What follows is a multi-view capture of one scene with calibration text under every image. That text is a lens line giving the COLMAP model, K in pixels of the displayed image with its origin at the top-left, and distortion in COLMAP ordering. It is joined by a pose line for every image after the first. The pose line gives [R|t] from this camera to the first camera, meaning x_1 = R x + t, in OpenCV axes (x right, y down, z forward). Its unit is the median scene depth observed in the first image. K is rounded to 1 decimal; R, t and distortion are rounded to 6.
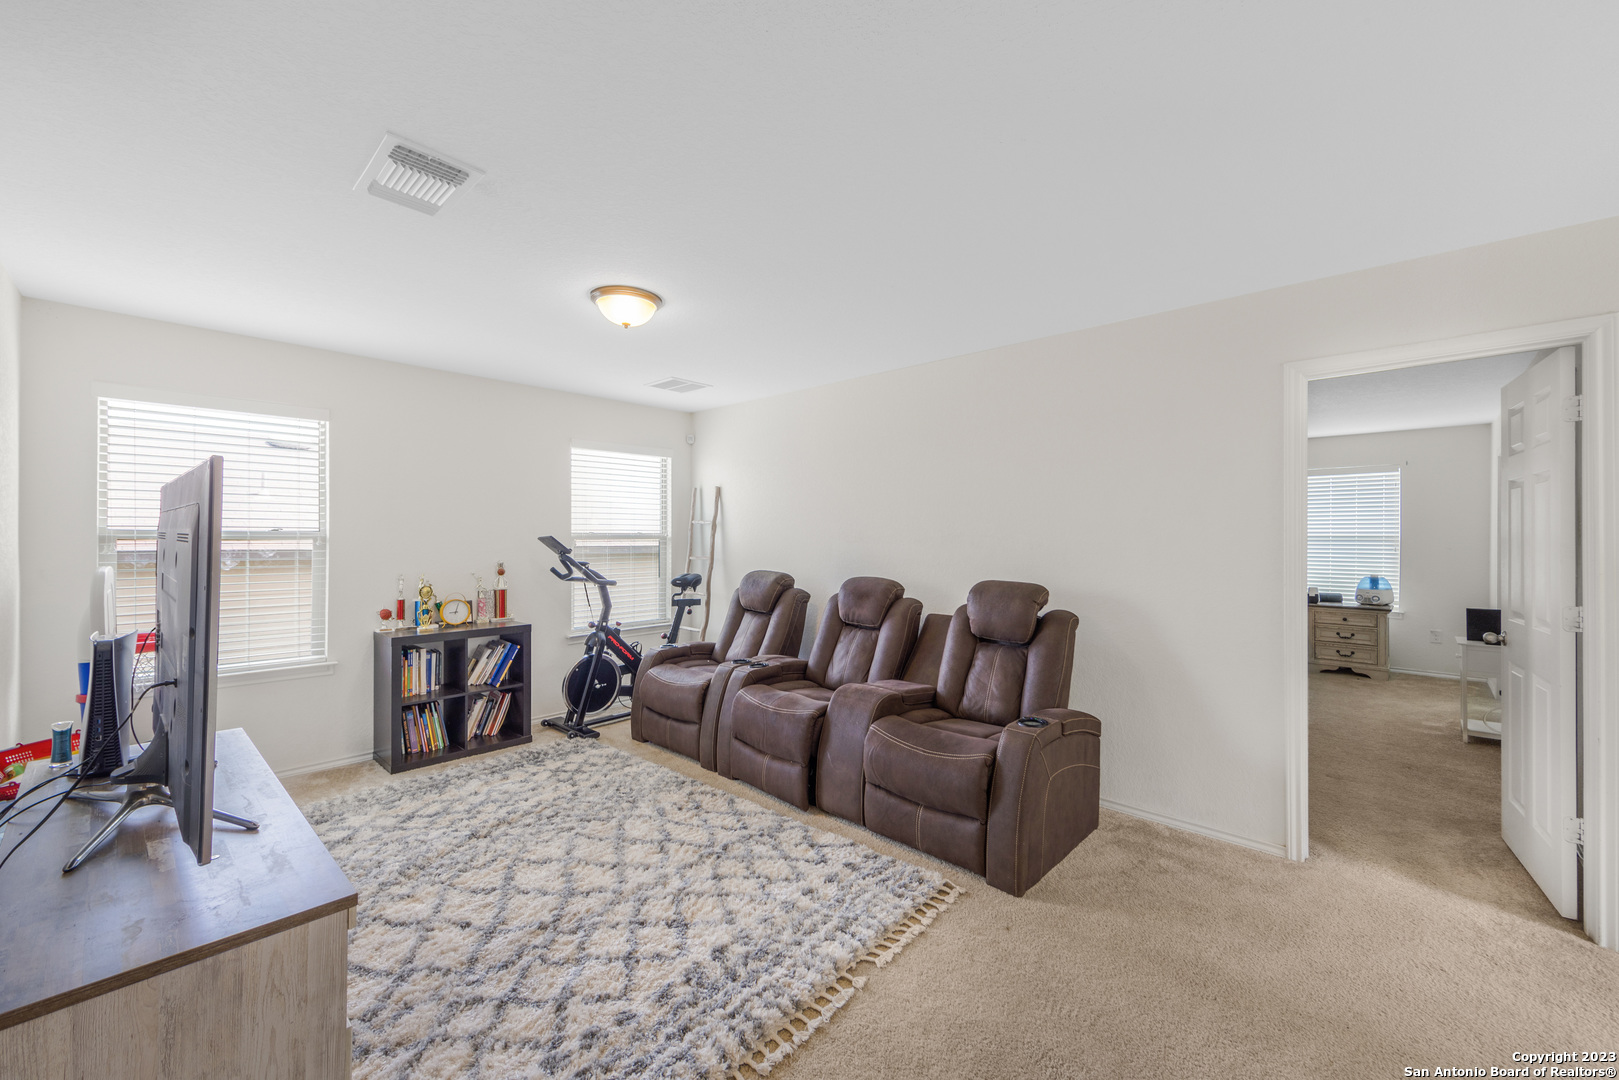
lens RADIAL K [[652.7, 0, 809.5], [0, 652.7, 540.0], [0, 0, 1]] dist [-0.000861, -0.000400]
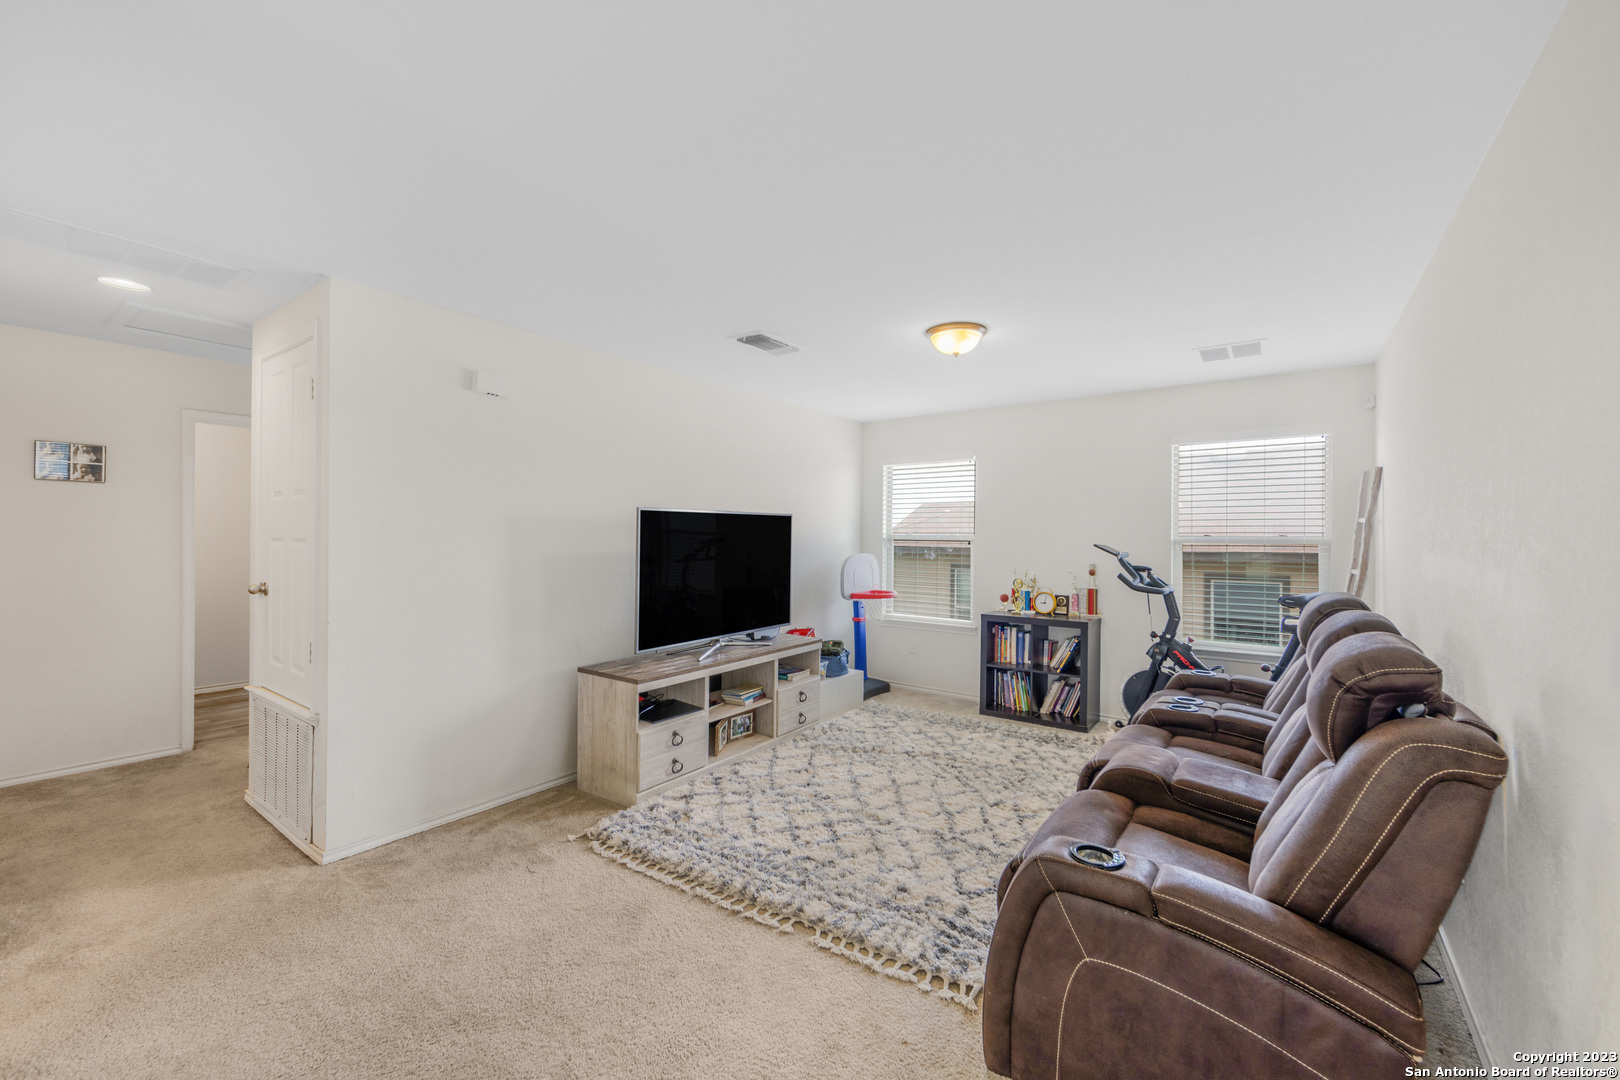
lens RADIAL K [[653.1, 0, 810.0], [0, 653.1, 540.0], [0, 0, 1]] dist [-0.000861, -0.000400]
pose [[0.101687, 0.005717, -0.994800, 0.650104], [-0.011977, 0.999918, 0.004522, -0.004835], [0.994744, 0.011455, 0.101748, 0.489499]]
